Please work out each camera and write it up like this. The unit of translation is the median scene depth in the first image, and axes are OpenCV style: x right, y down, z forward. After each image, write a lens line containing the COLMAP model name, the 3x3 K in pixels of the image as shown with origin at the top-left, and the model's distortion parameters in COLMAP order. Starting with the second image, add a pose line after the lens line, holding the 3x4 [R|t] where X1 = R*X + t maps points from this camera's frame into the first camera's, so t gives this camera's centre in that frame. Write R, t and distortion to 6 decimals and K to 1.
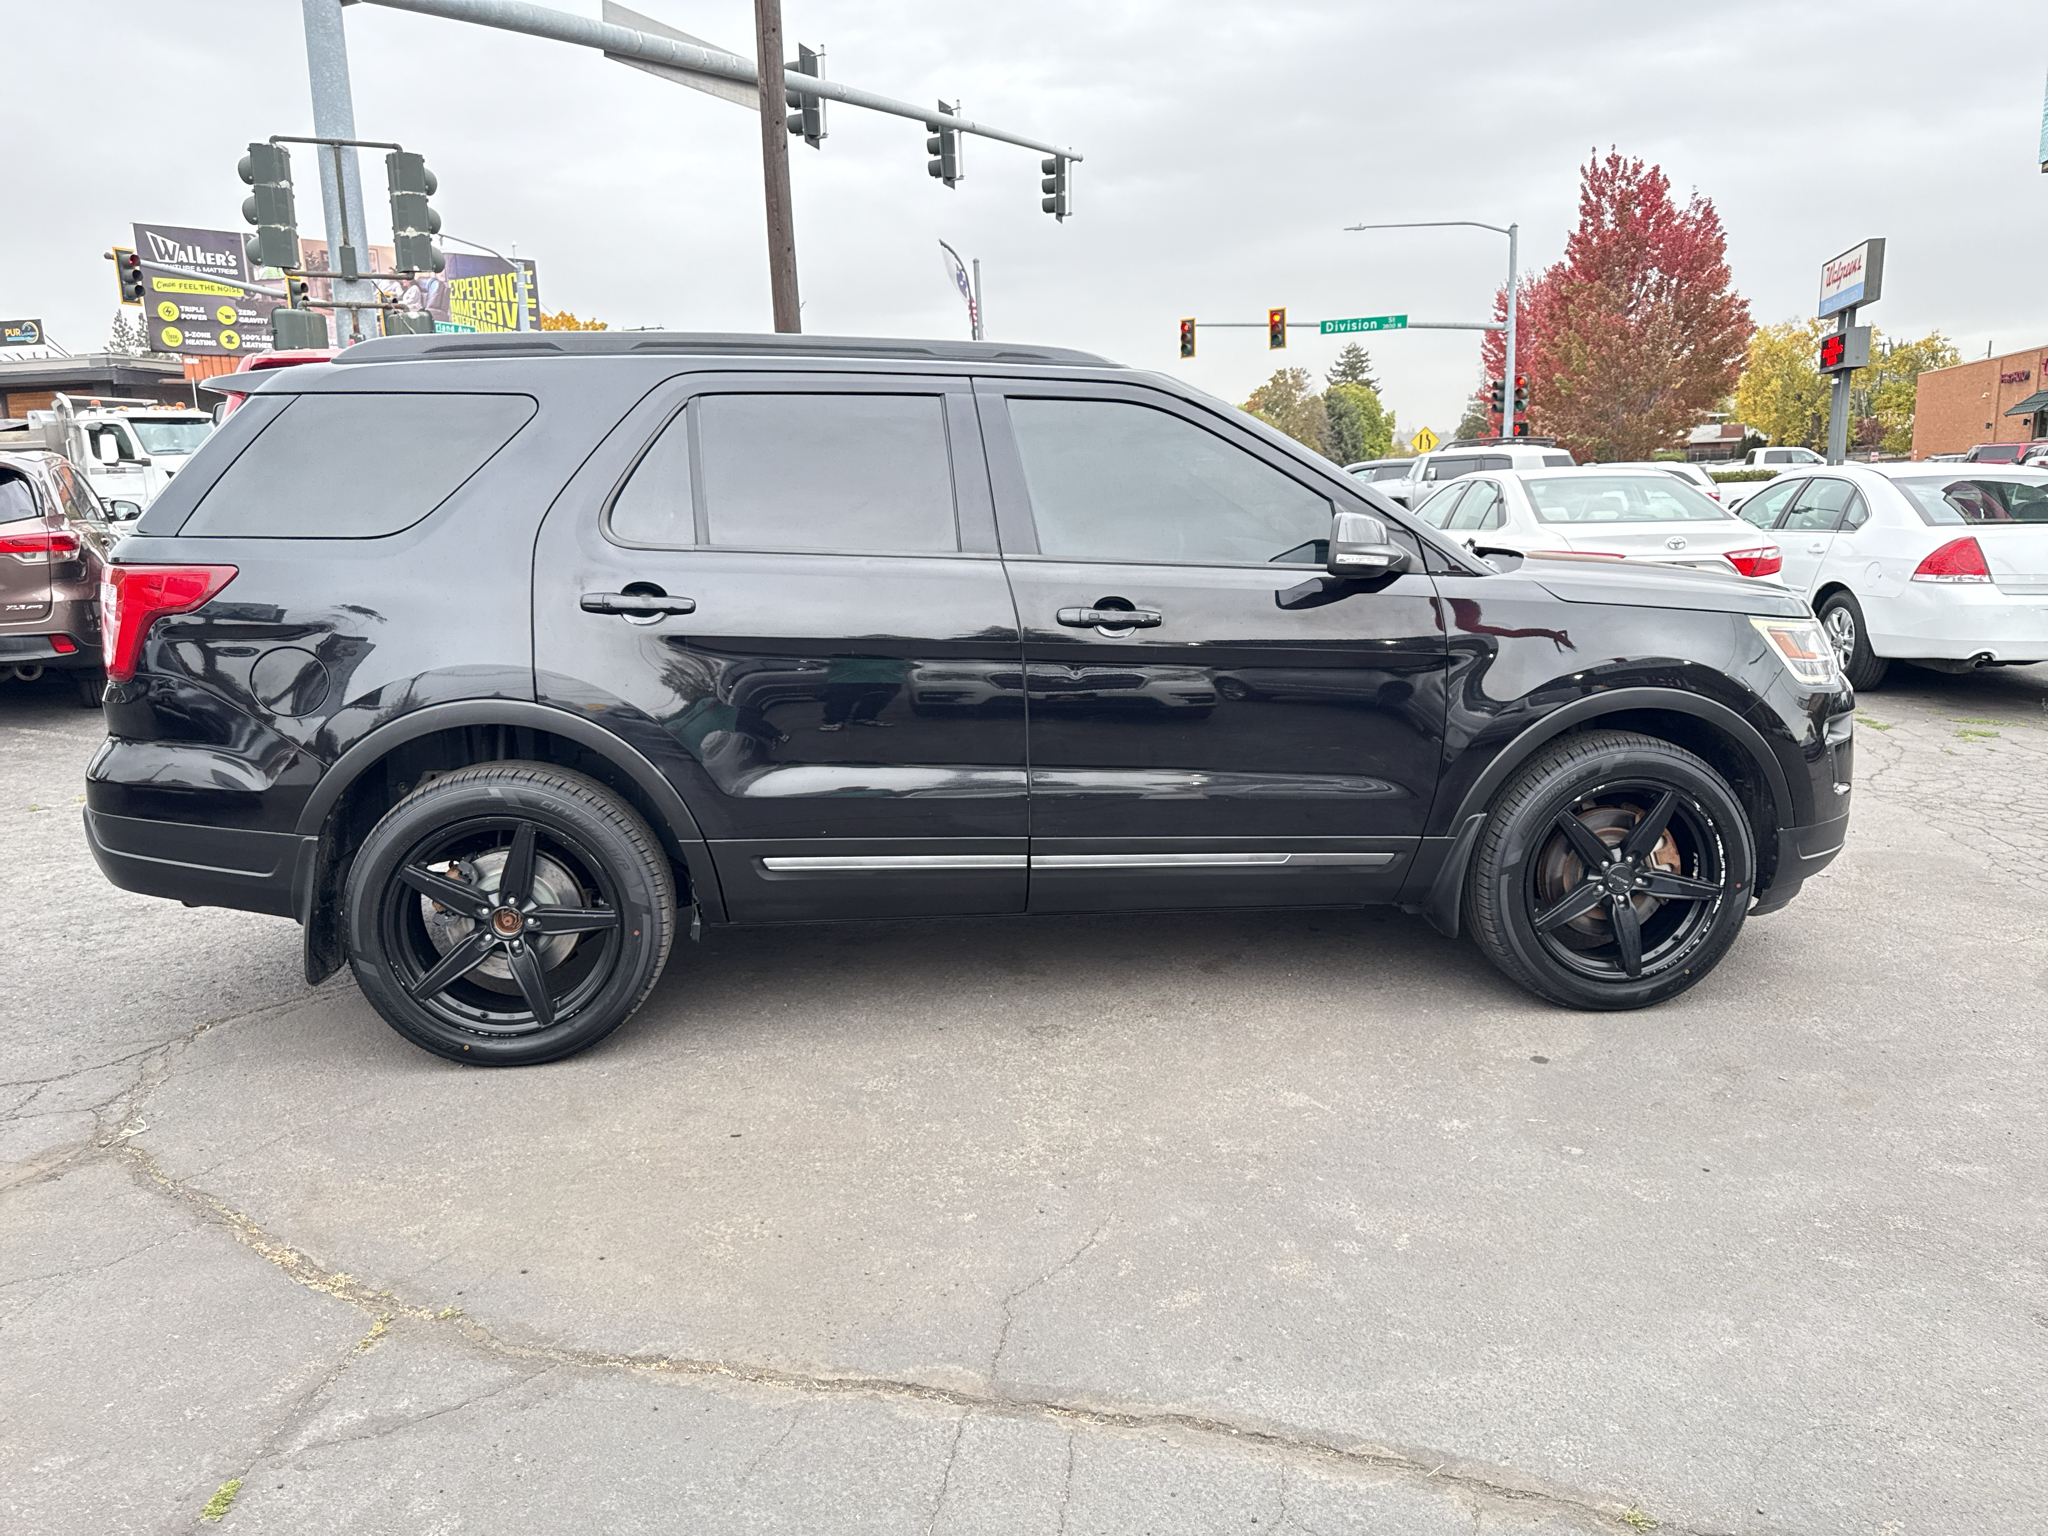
lens RADIAL K [[1484.6, 0, 1024.0], [0, 1484.6, 768.0], [0, 0, 1]] dist [0.061770, -0.067673]
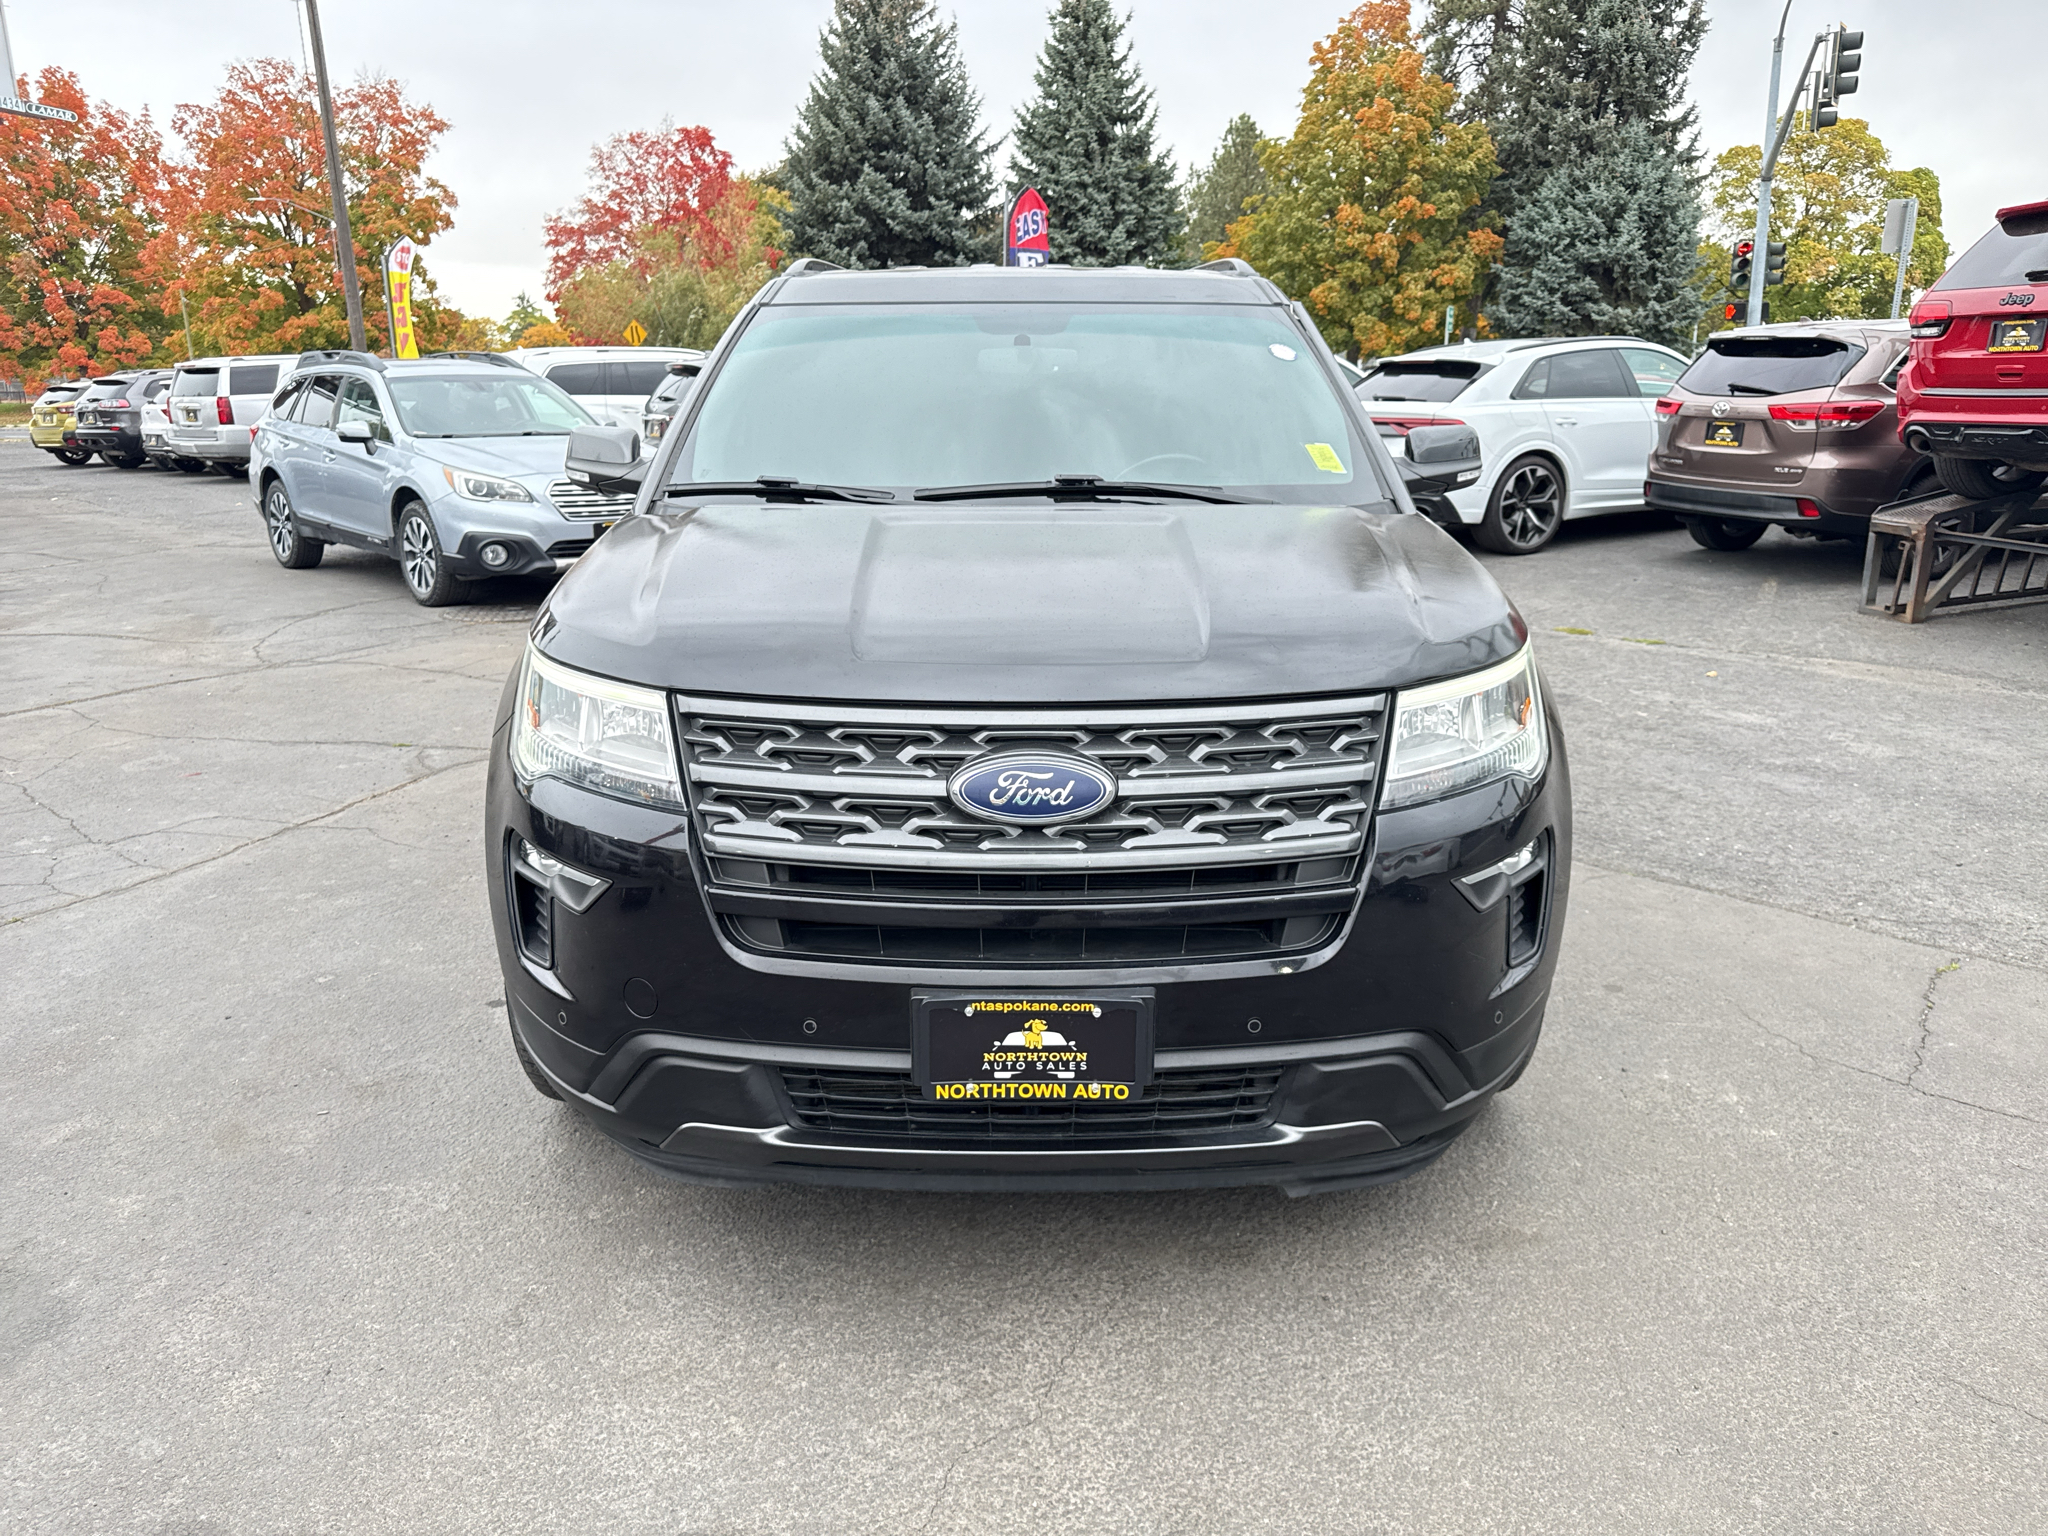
lens RADIAL K [[1455.0, 0, 1000.1], [0, 1455.0, 770.0], [0, 0, 1]] dist [0.001998, 0.003741]
pose [[-0.120787, 0.276392, -0.953424, 0.172209], [-0.169894, 0.940530, 0.294177, -0.041961], [0.978032, 0.197514, -0.066647, 0.200772]]
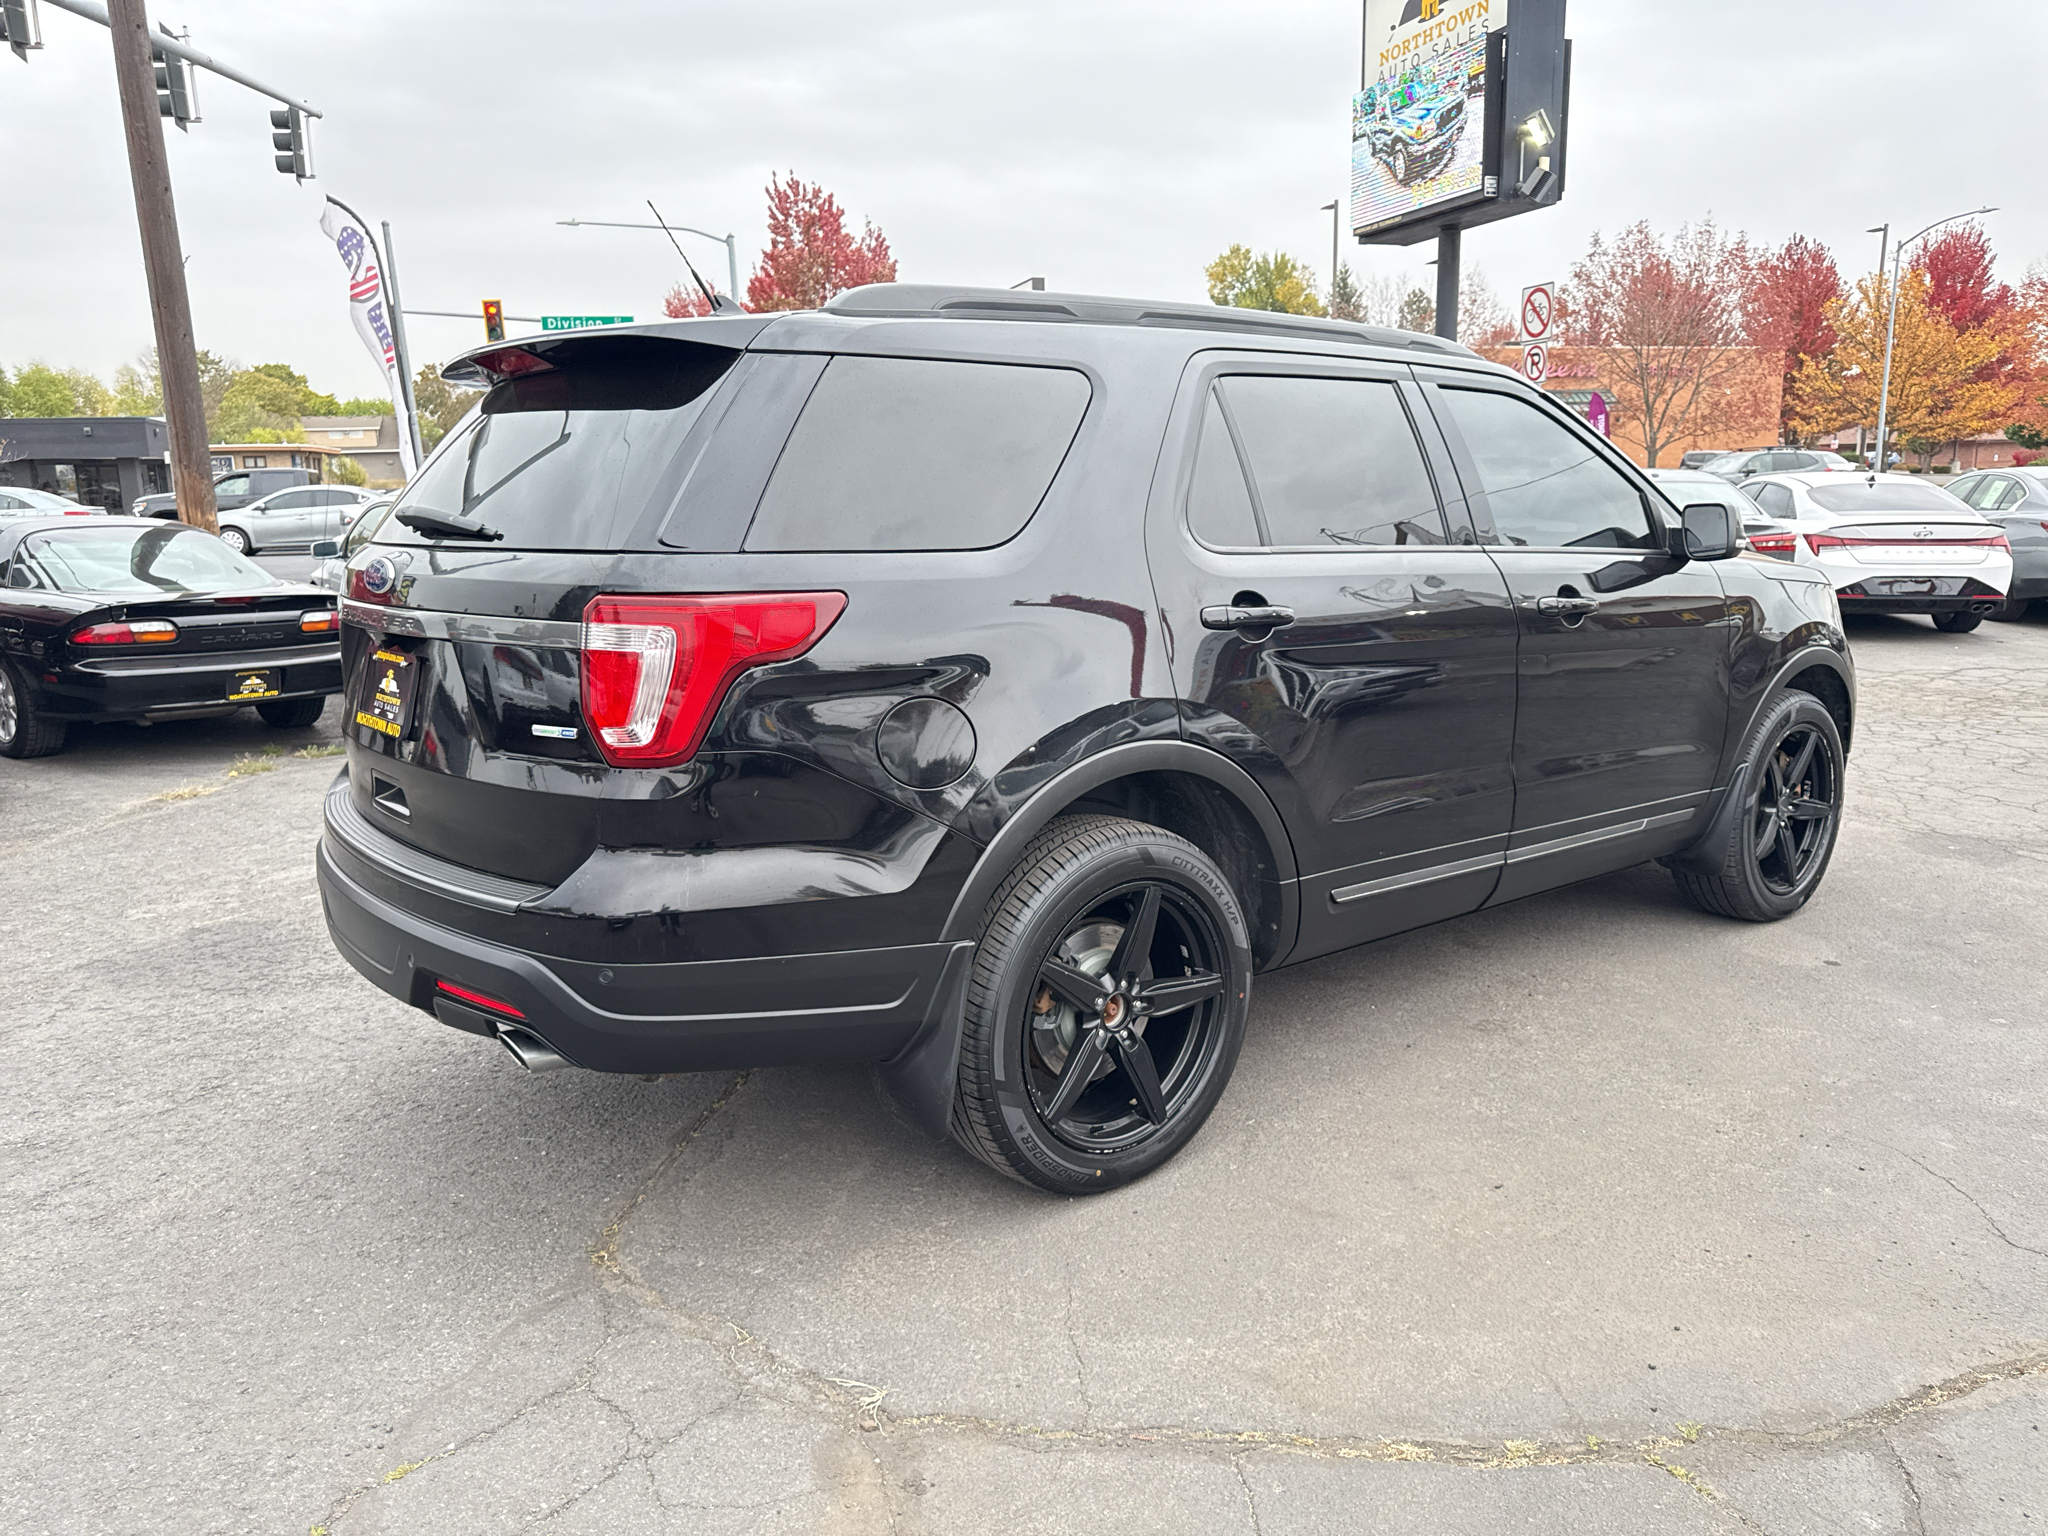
lens RADIAL K [[1494.5, 0, 1036.3], [0, 1494.5, 771.2], [0, 0, 1]] dist [0.010881, -0.007345]
pose [[0.839271, -0.103229, 0.533823, -0.117832], [0.103609, 0.994185, 0.029359, -0.008330], [-0.533750, 0.030669, 0.845086, 0.048665]]
